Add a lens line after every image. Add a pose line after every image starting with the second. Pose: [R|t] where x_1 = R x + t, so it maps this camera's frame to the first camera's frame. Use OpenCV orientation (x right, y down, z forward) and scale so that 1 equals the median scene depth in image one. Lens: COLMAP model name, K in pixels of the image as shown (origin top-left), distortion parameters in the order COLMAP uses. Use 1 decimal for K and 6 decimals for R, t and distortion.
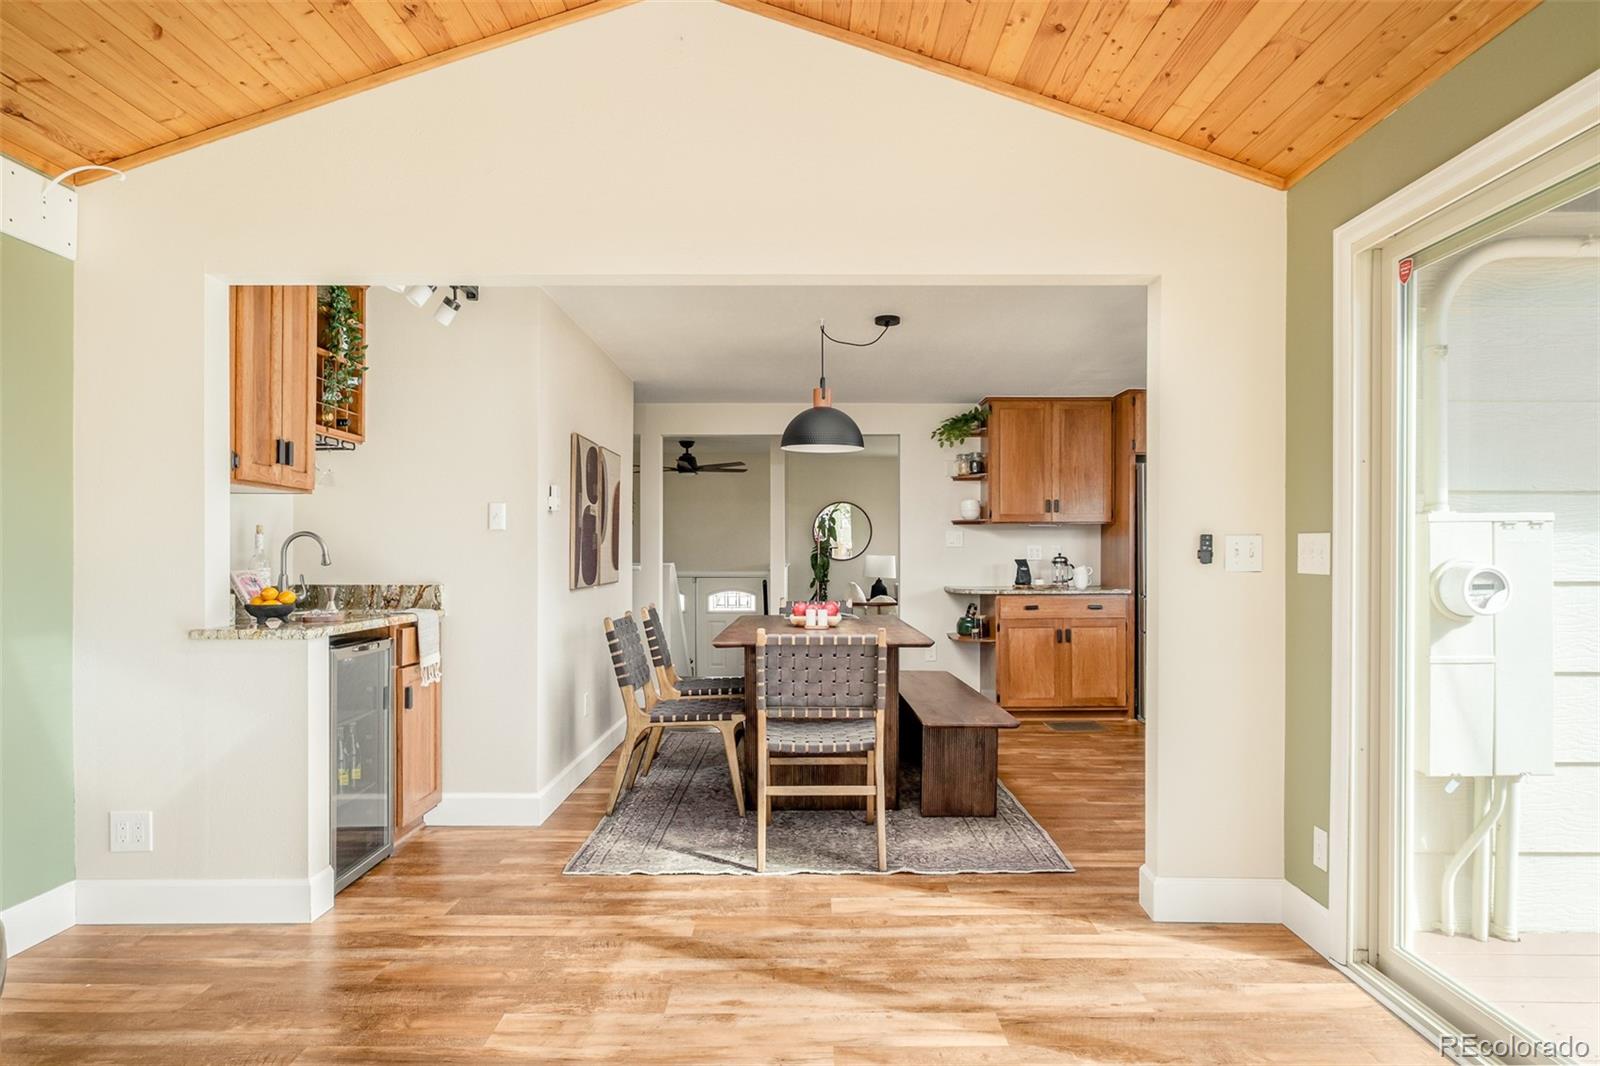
lens RADIAL K [[972.9, 0, 801.7], [0, 972.9, 543.2], [0, 0, 1]] dist [0.001750, -0.000304]
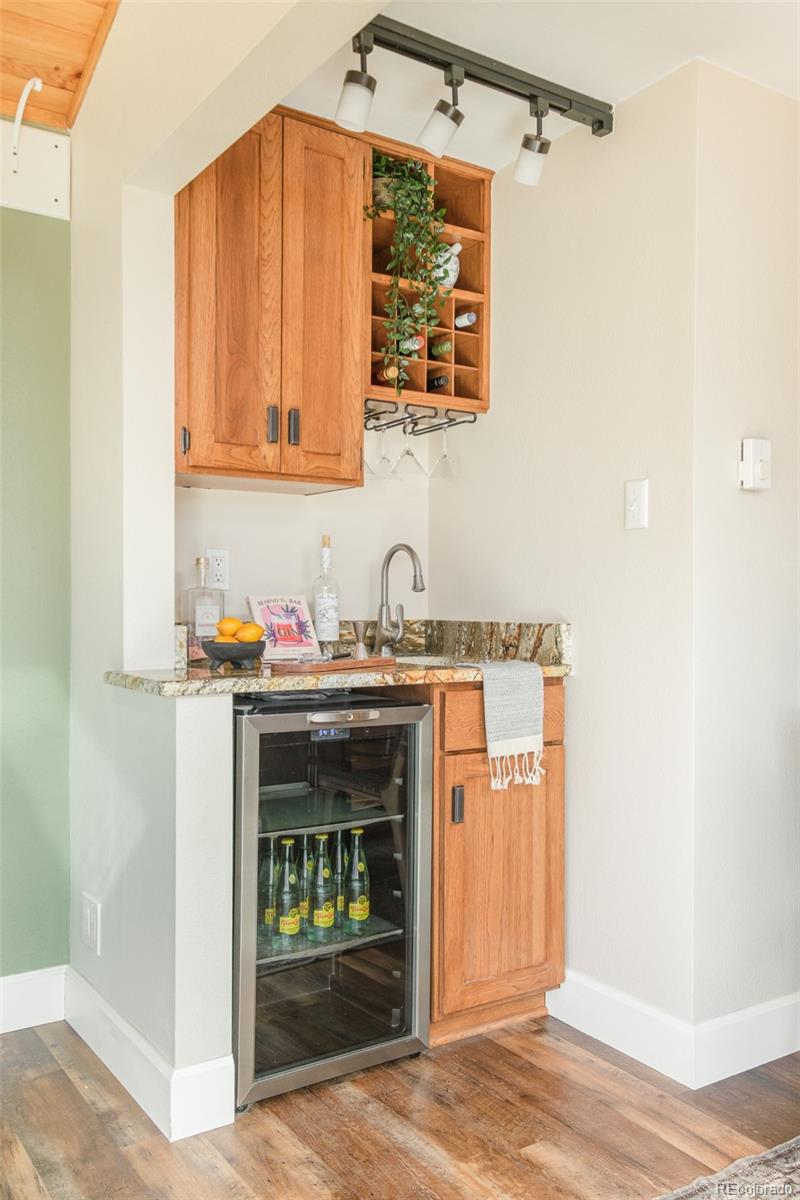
lens RADIAL K [[992.4, 0, 397.3], [0, 992.4, 600.0], [0, 0, 1]] dist [0.009244, -0.002898]
pose [[0.552520, 0.002311, -0.833497, 0.097211], [0.004701, 0.999972, 0.005890, 0.025390], [0.833486, -0.007173, 0.552493, 0.618534]]
